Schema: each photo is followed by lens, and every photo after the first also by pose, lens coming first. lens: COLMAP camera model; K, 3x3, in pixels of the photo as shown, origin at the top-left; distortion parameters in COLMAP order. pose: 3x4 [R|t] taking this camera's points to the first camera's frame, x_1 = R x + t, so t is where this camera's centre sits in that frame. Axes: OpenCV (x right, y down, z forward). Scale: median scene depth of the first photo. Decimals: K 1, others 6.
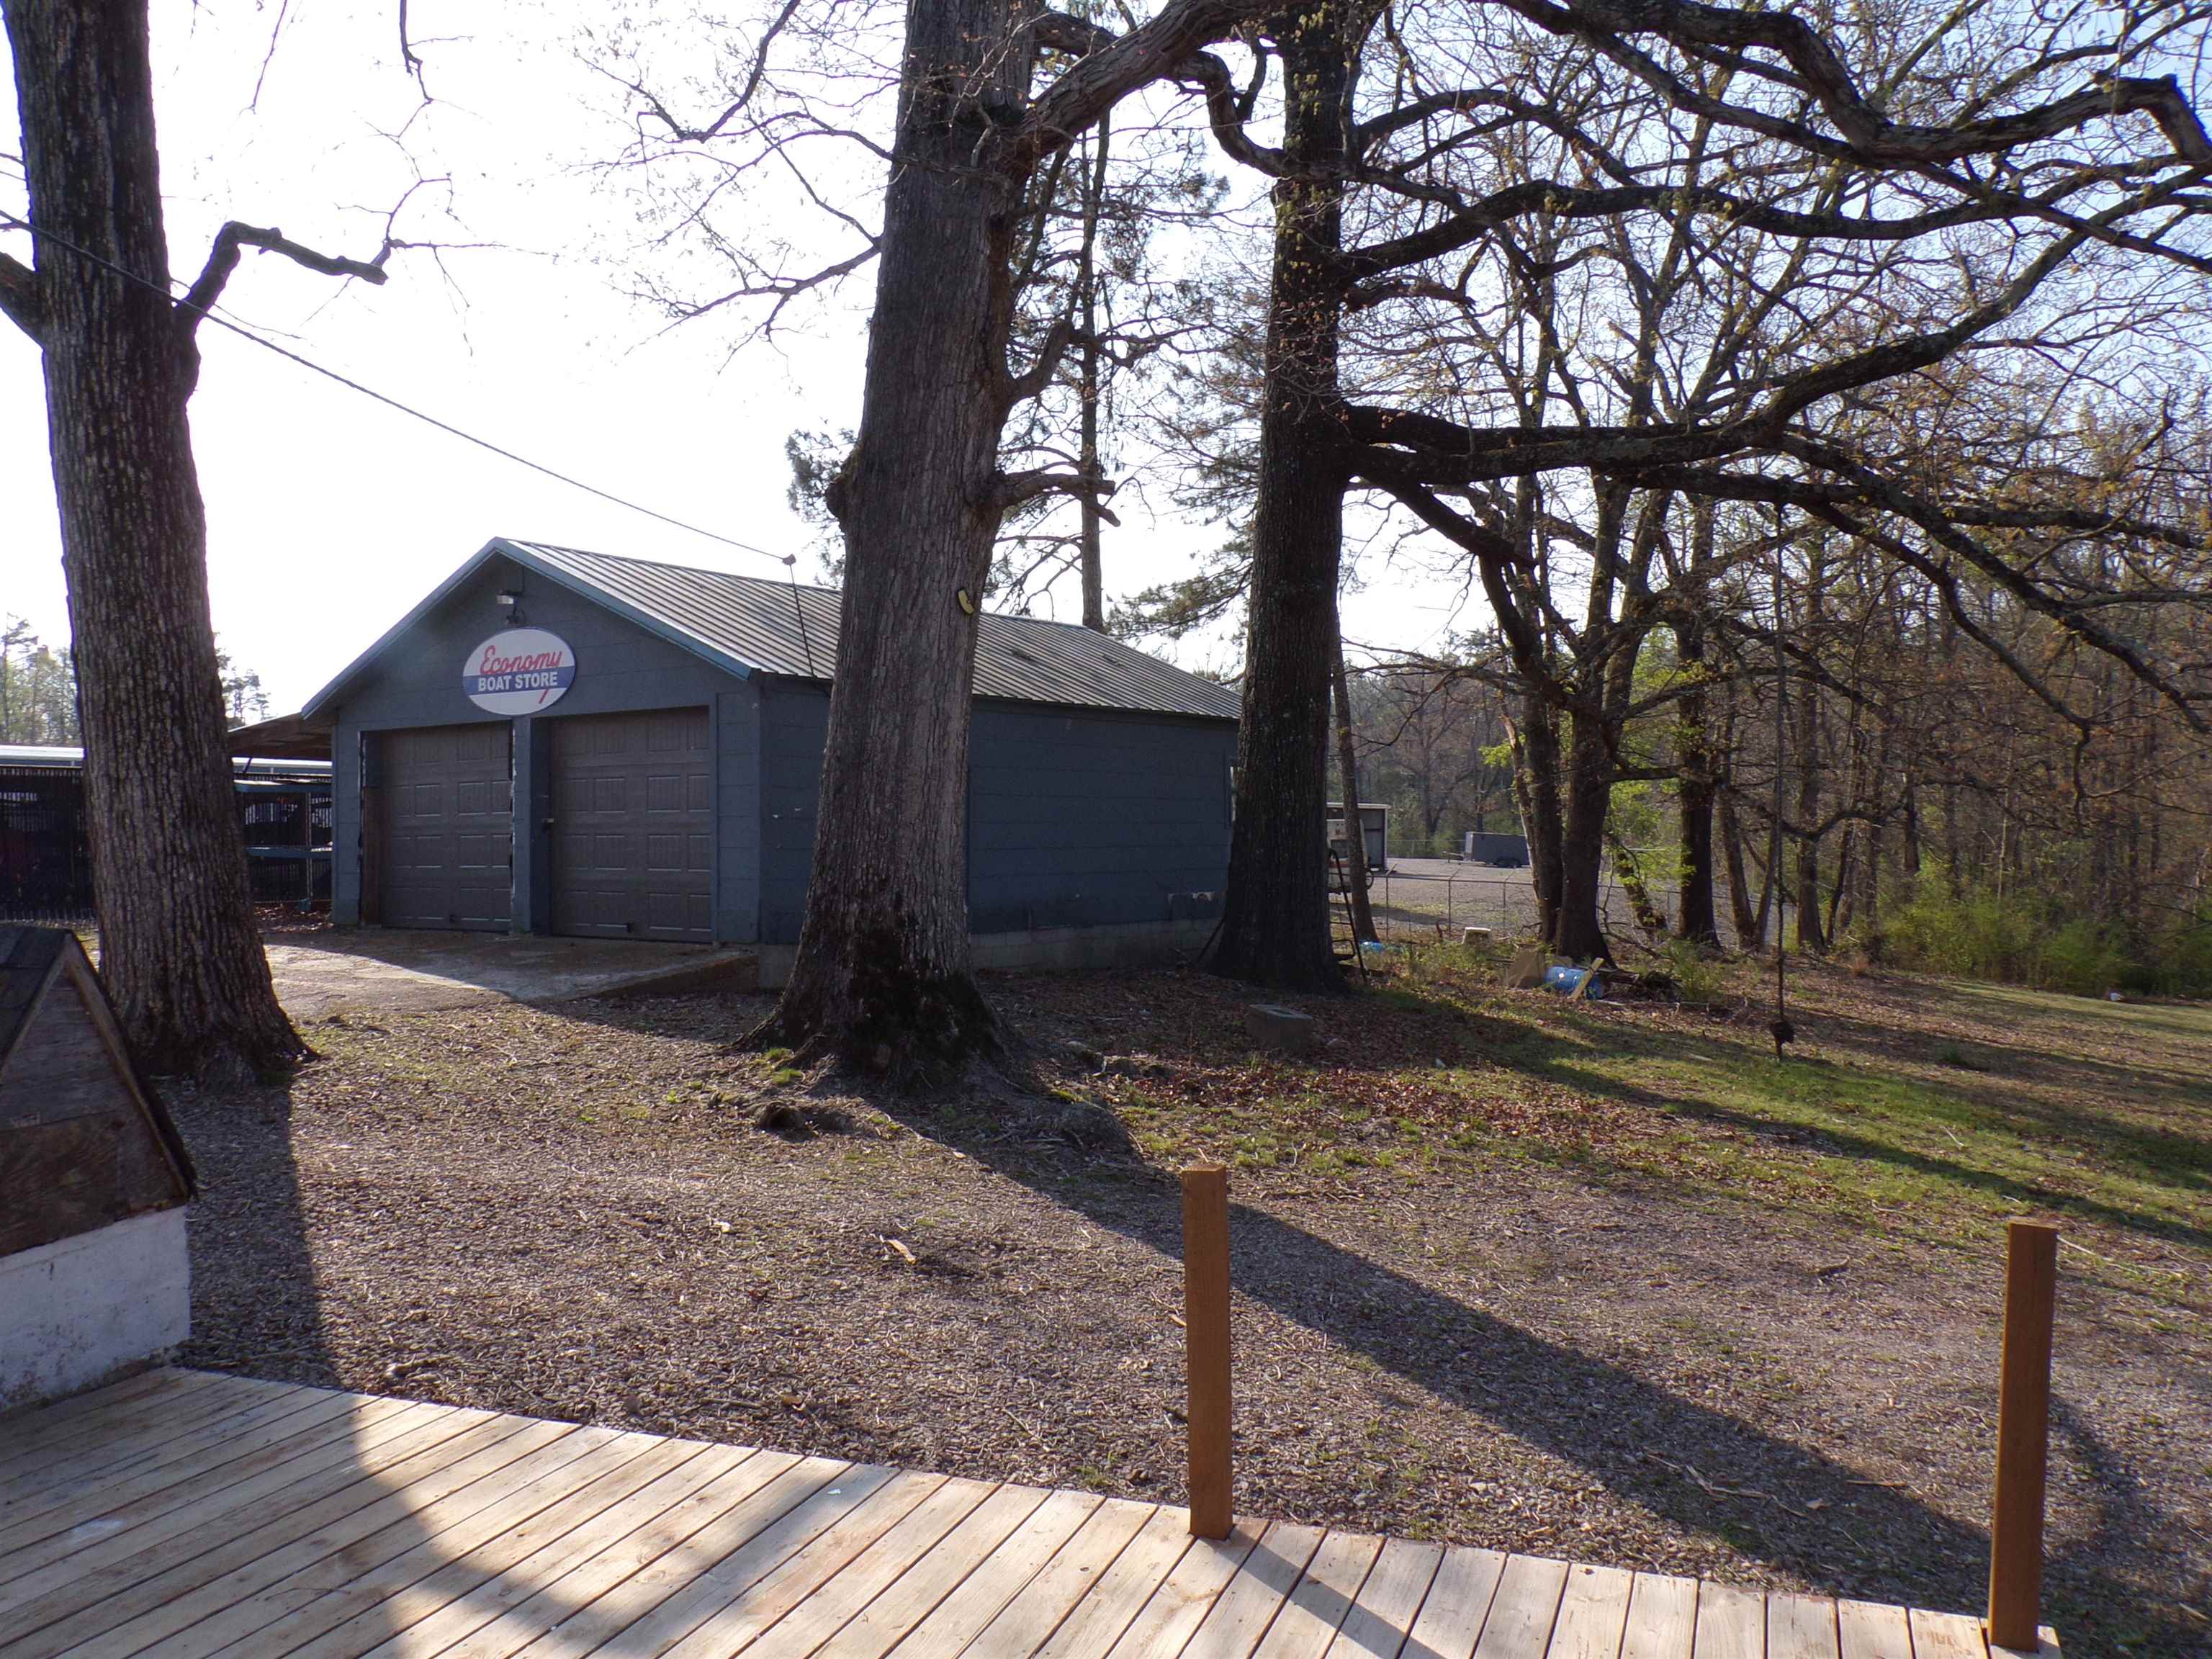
lens RADIAL K [[1821.1, 0, 1116.1], [0, 1821.1, 824.1], [0, 0, 1]] dist [0.001622, 0.001404]
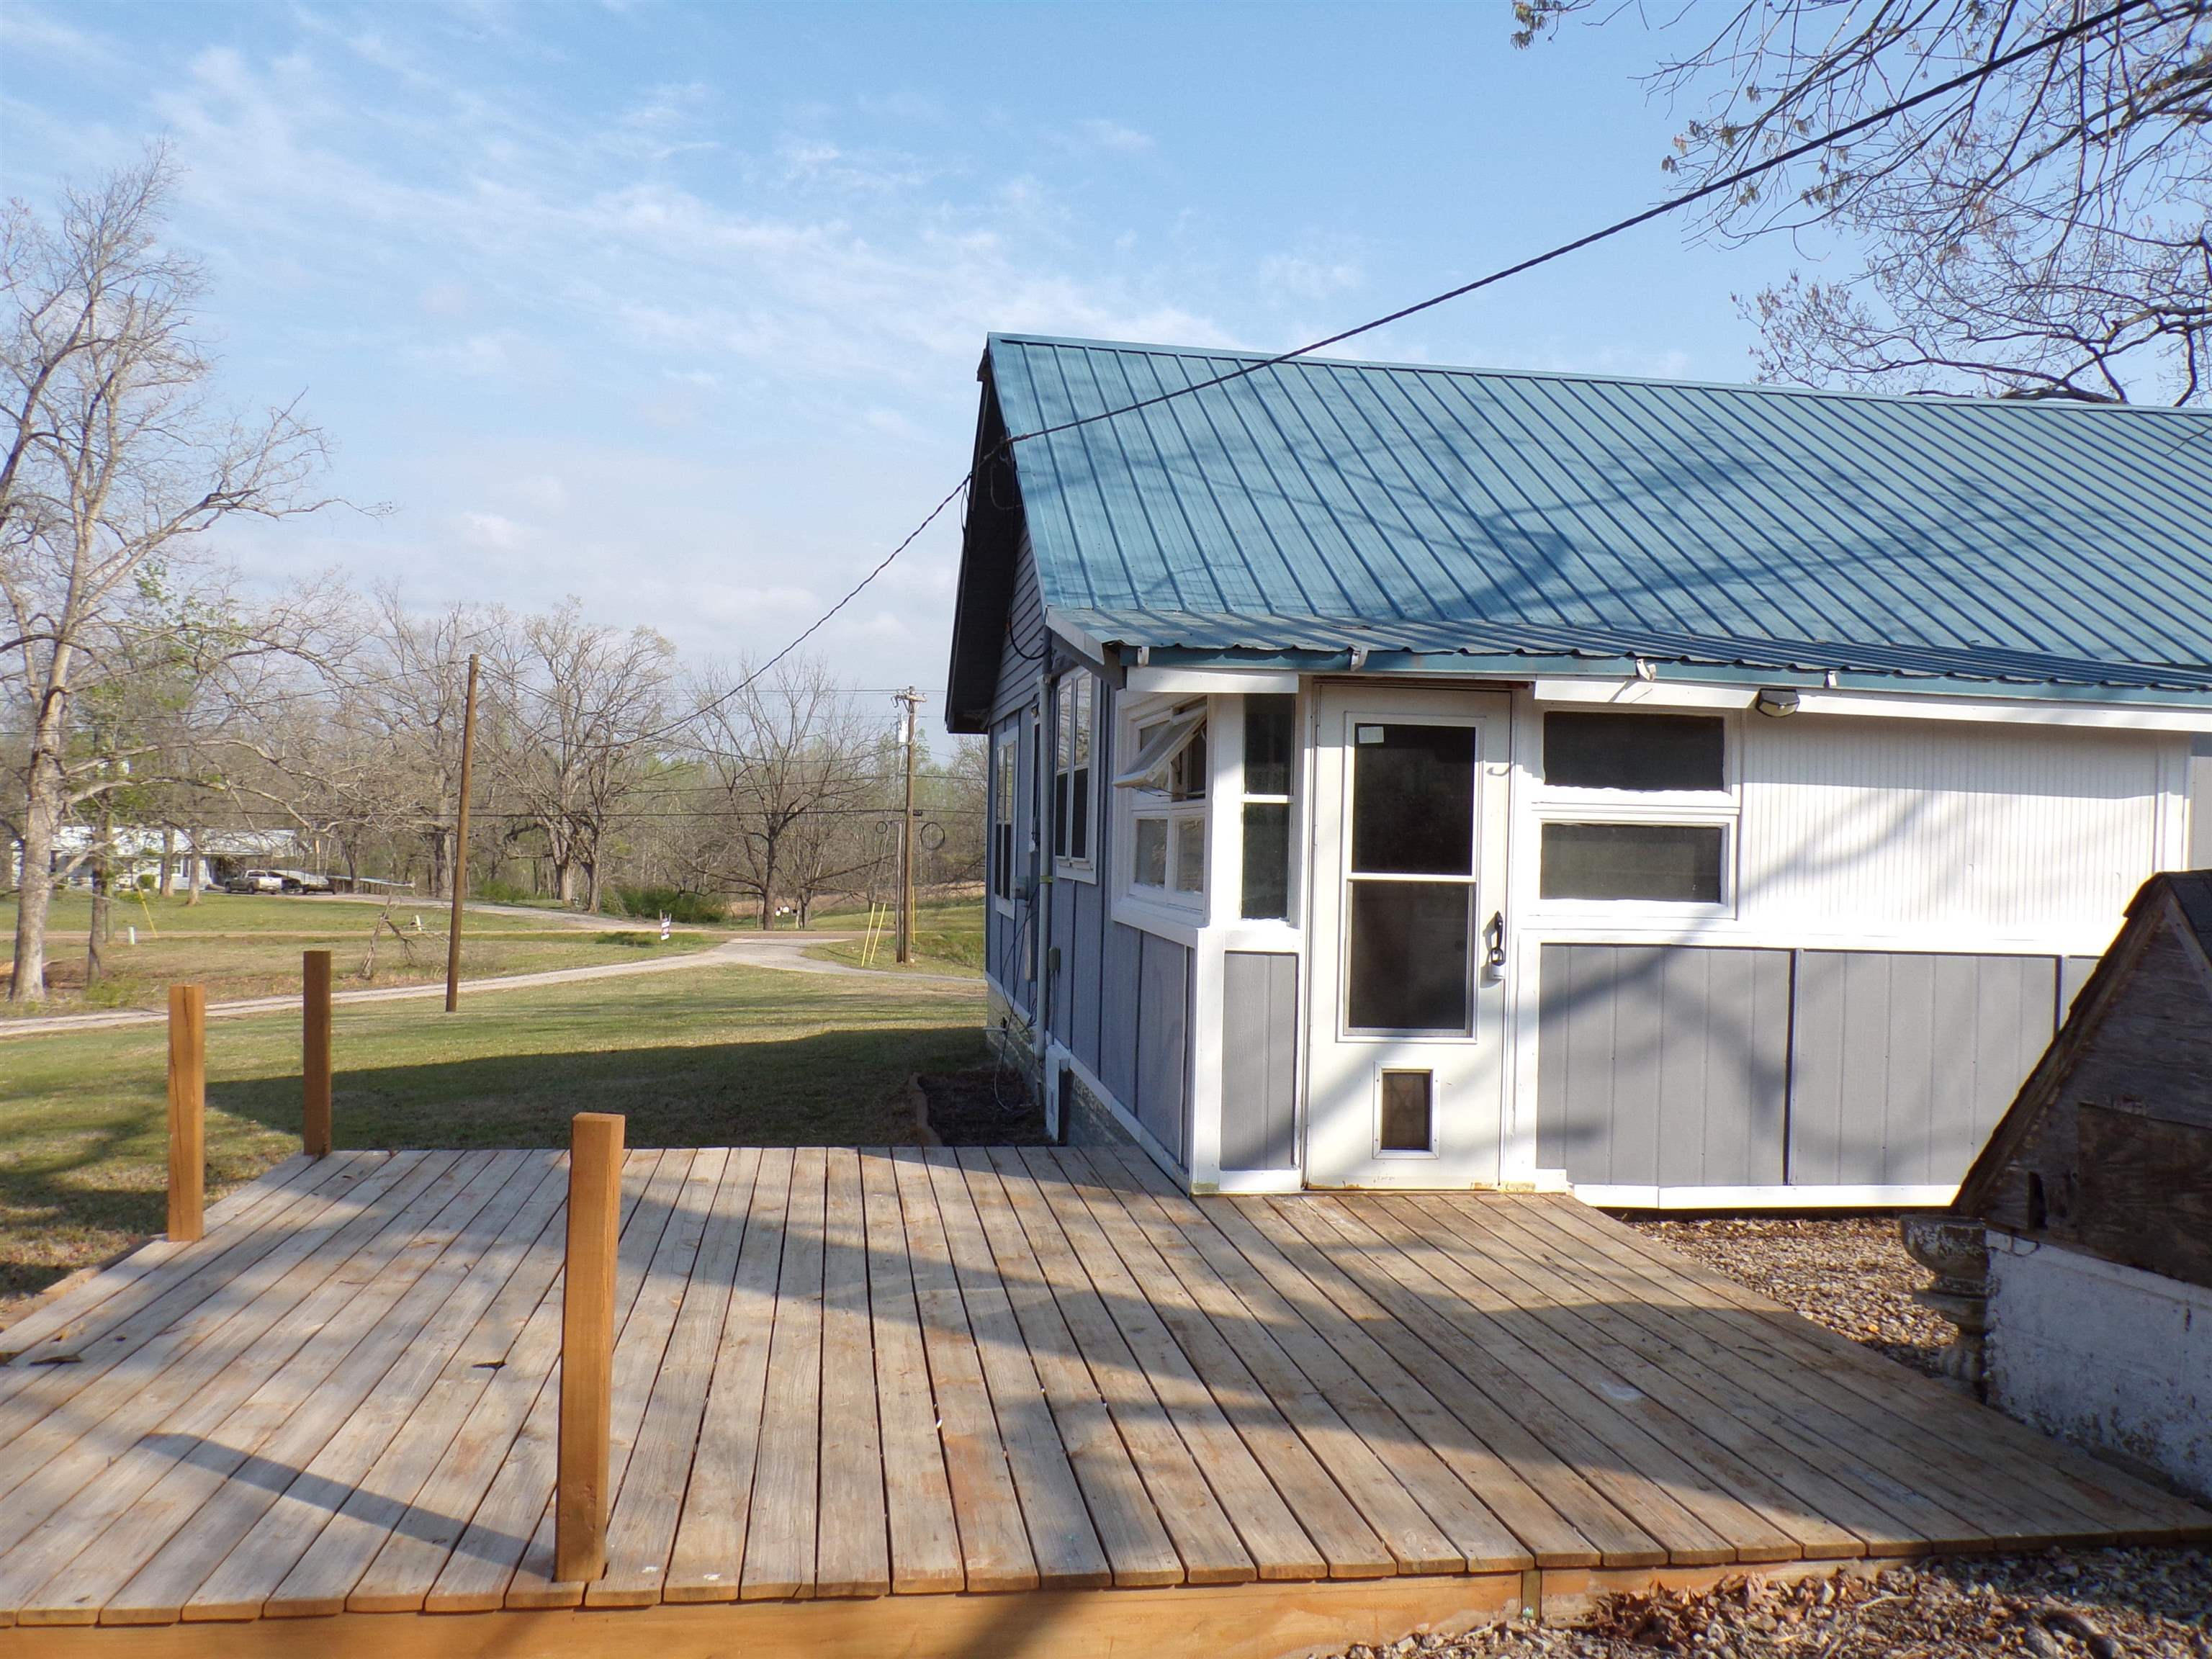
lens RADIAL K [[1821.1, 0, 1116.1], [0, 1821.1, 824.1], [0, 0, 1]] dist [0.001622, 0.001404]
pose [[-0.871632, -0.018660, -0.489805, 0.250133], [-0.021309, 0.999773, -0.000168, 0.053697], [0.489697, 0.010290, -0.871832, 1.832059]]
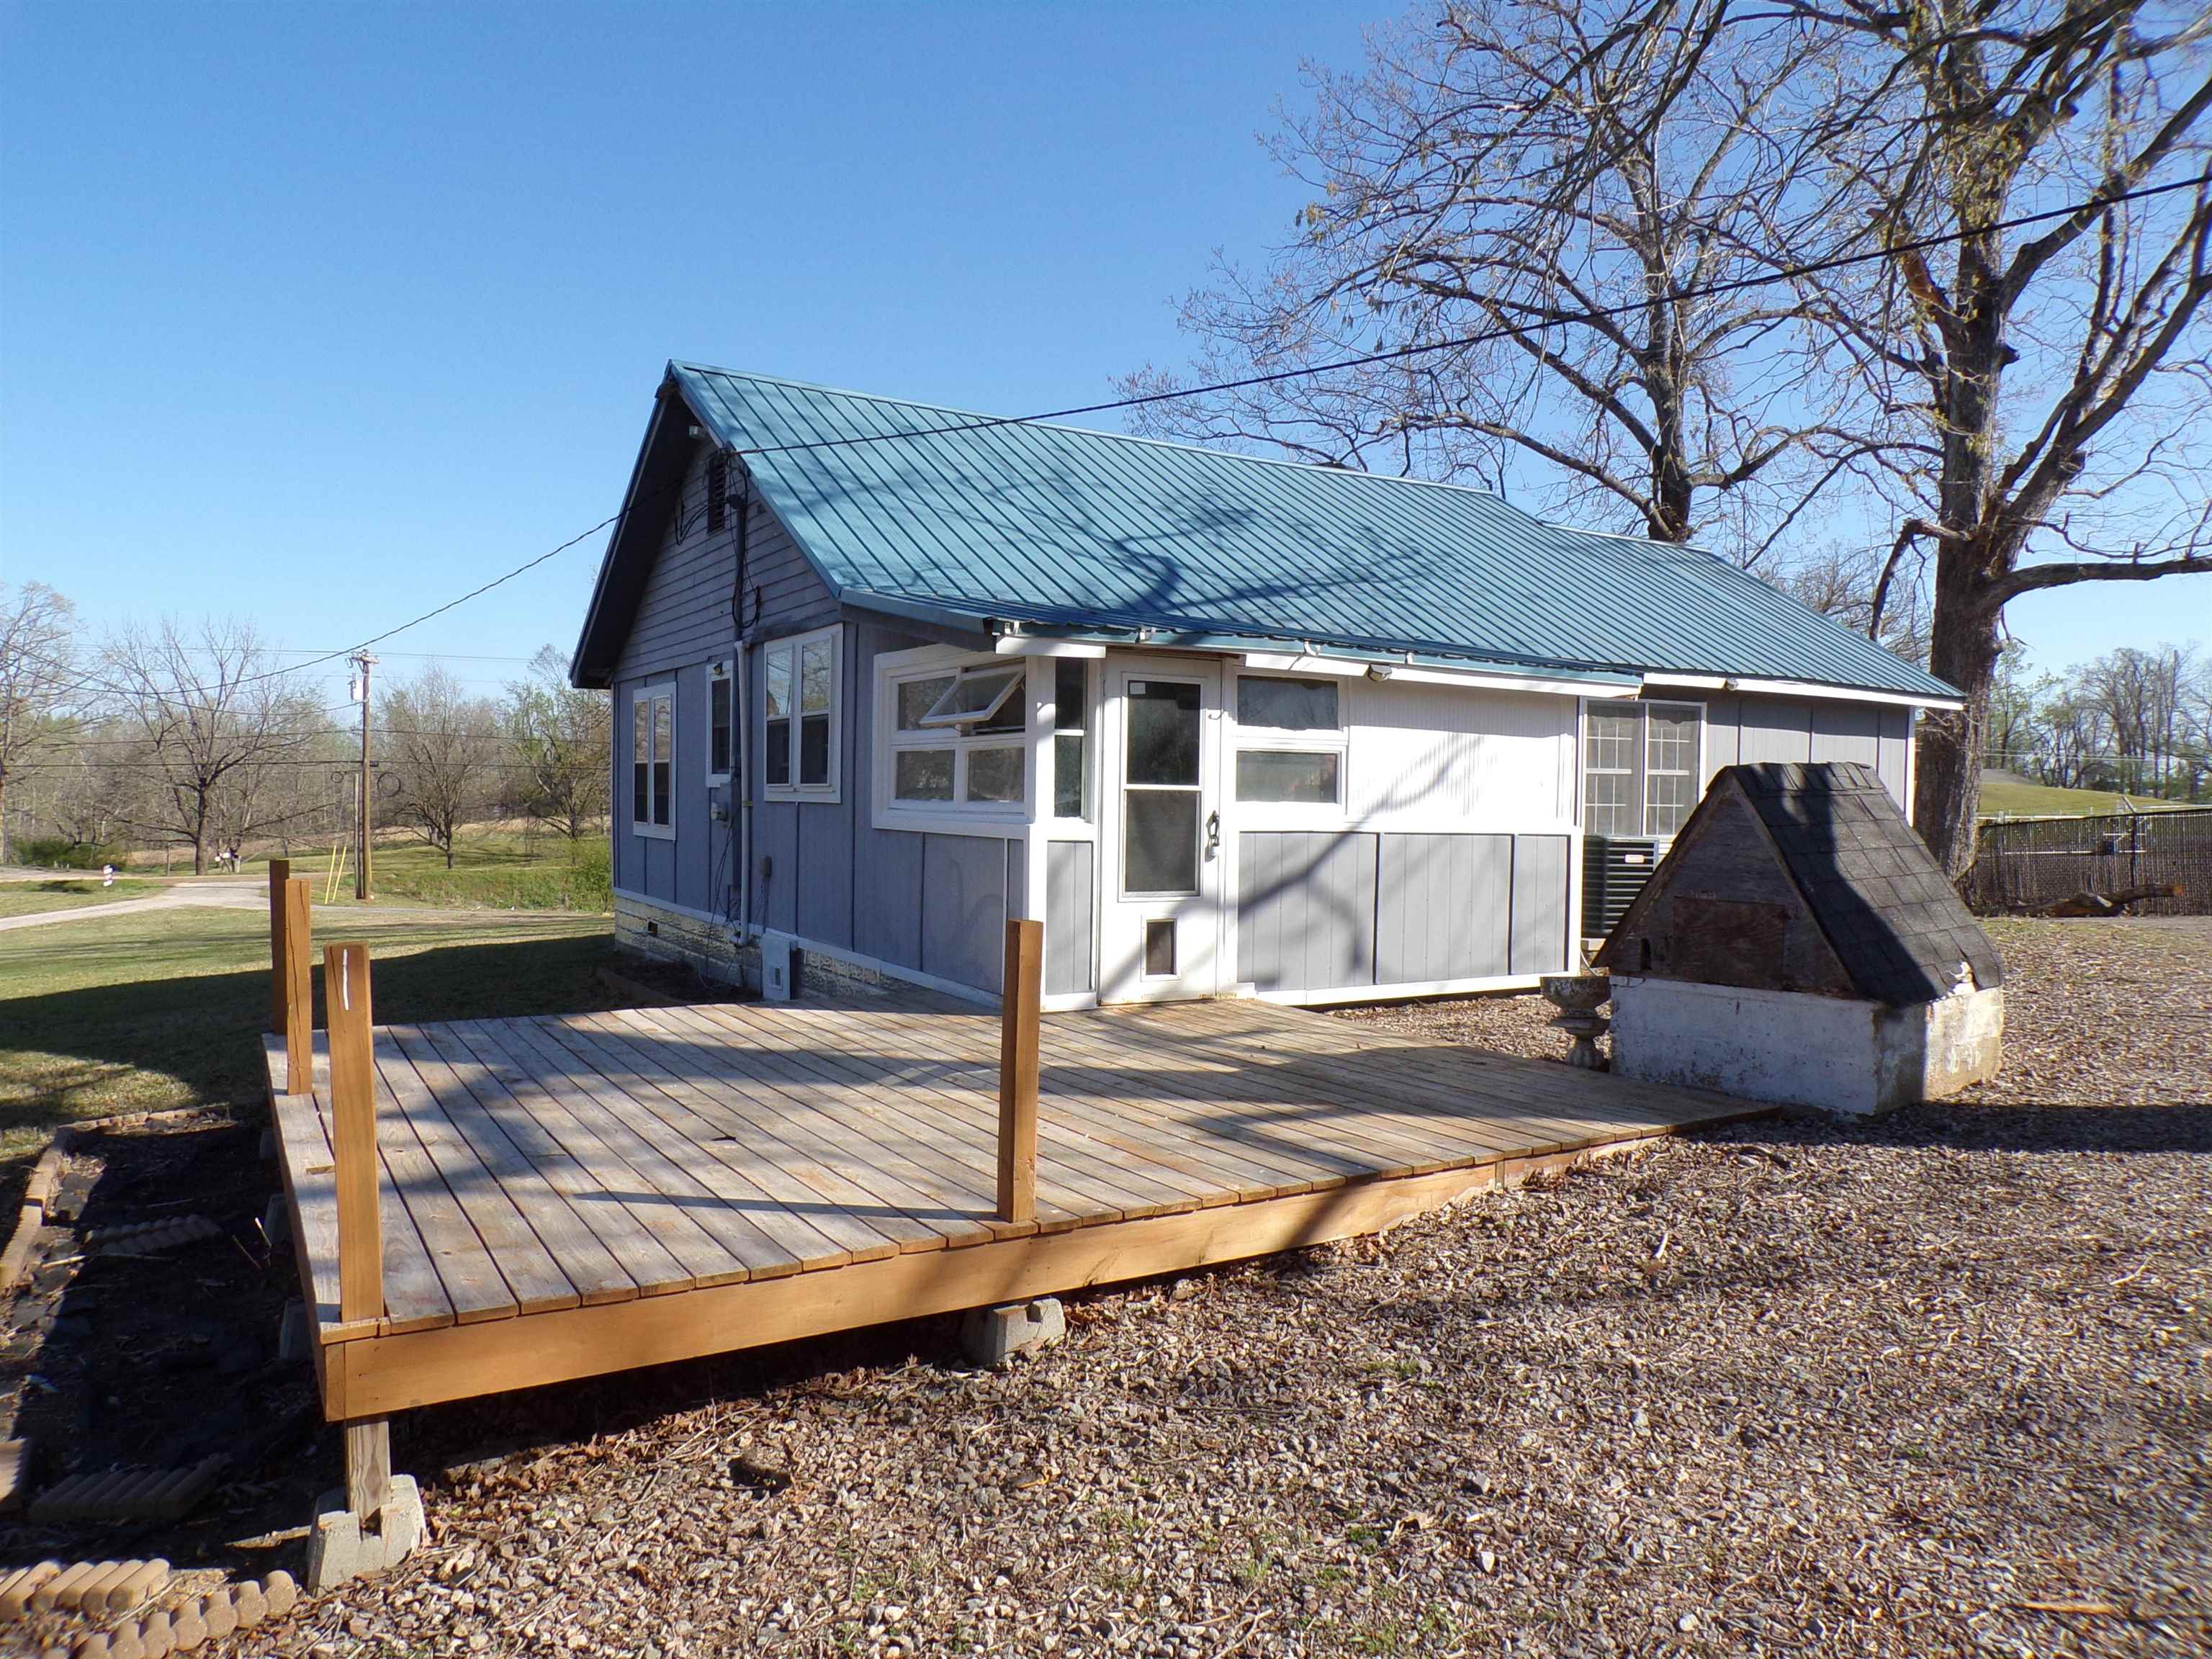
lens RADIAL K [[1497.5, 0, 1106.0], [0, 1497.5, 829.5], [0, 0, 1]] dist [0.002737, 0.003366]
pose [[-0.614499, 0.012086, -0.788825, 0.809894], [-0.015429, 0.999507, 0.027333, 0.098510], [0.788766, 0.028967, -0.614010, 1.680331]]
